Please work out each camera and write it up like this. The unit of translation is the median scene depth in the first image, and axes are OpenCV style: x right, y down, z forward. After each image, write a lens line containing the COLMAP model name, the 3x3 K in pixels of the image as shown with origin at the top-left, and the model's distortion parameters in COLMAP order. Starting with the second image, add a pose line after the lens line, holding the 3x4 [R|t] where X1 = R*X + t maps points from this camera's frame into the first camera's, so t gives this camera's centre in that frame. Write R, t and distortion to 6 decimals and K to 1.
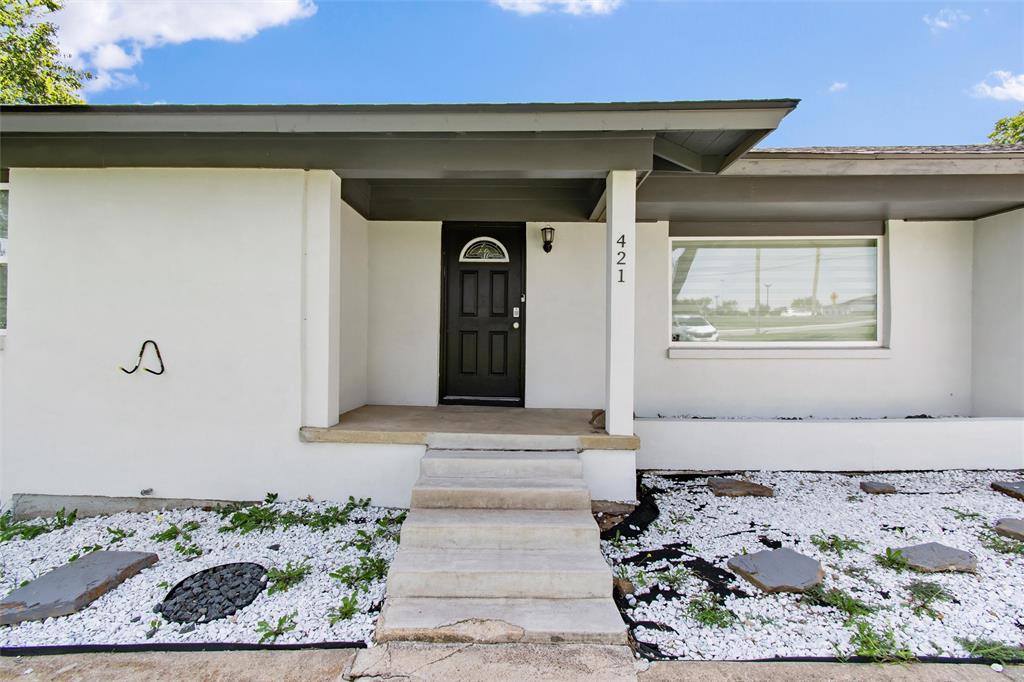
lens RADIAL K [[481.8, 0, 567.6], [0, 481.8, 336.5], [0, 0, 1]] dist [0.005365, 0.000596]
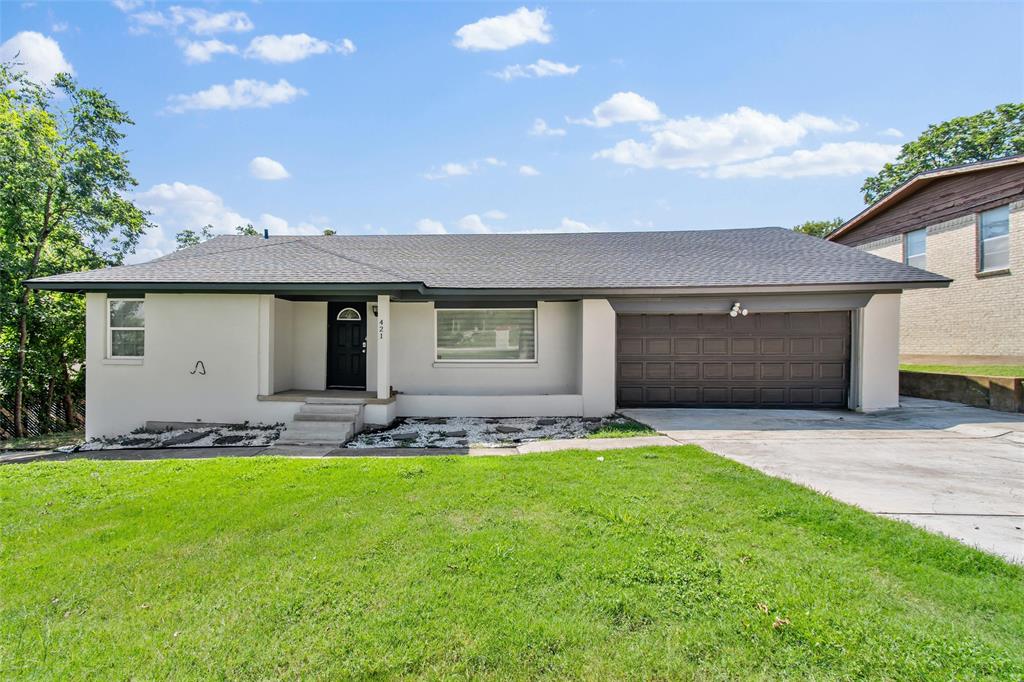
lens RADIAL K [[457.2, 0, 512.0], [0, 457.2, 341.0], [0, 0, 1]] dist [-0.001948, 0.000660]
pose [[0.999588, -0.001618, -0.028645, 0.629034], [0.001541, 0.999995, -0.002707, -0.065155], [0.028649, 0.002662, 0.999586, -1.006043]]
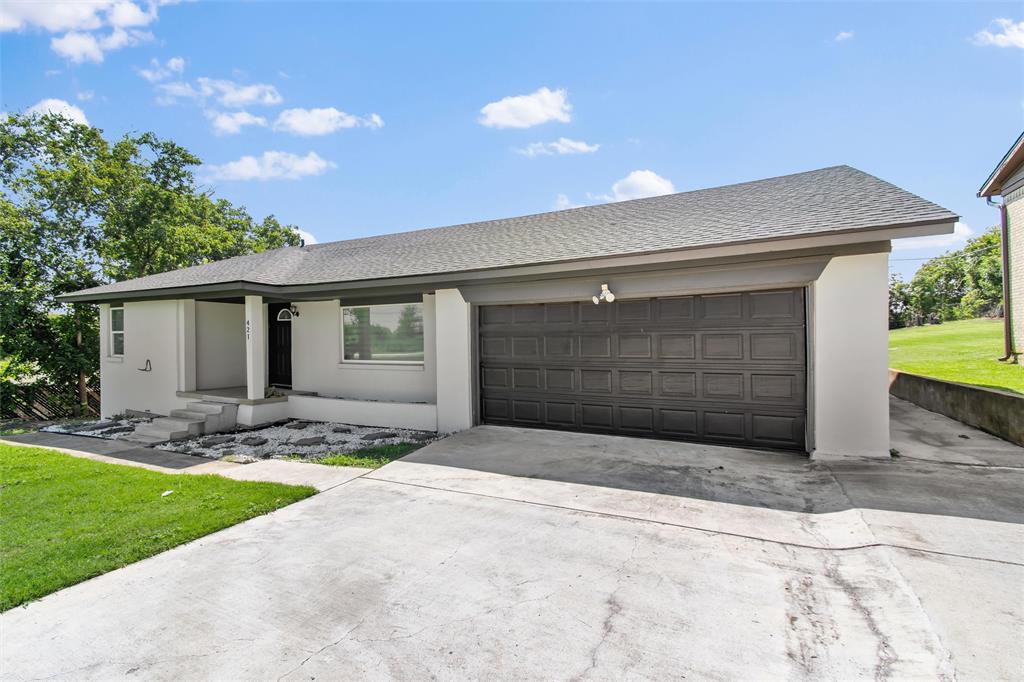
lens RADIAL K [[457.2, 0, 512.0], [0, 457.2, 341.0], [0, 0, 1]] dist [-0.001948, 0.000660]
pose [[0.908190, -0.006102, -0.418513, 1.719496], [0.008946, 0.999948, 0.004835, -0.073051], [0.418462, -0.008135, 0.908198, -0.435814]]
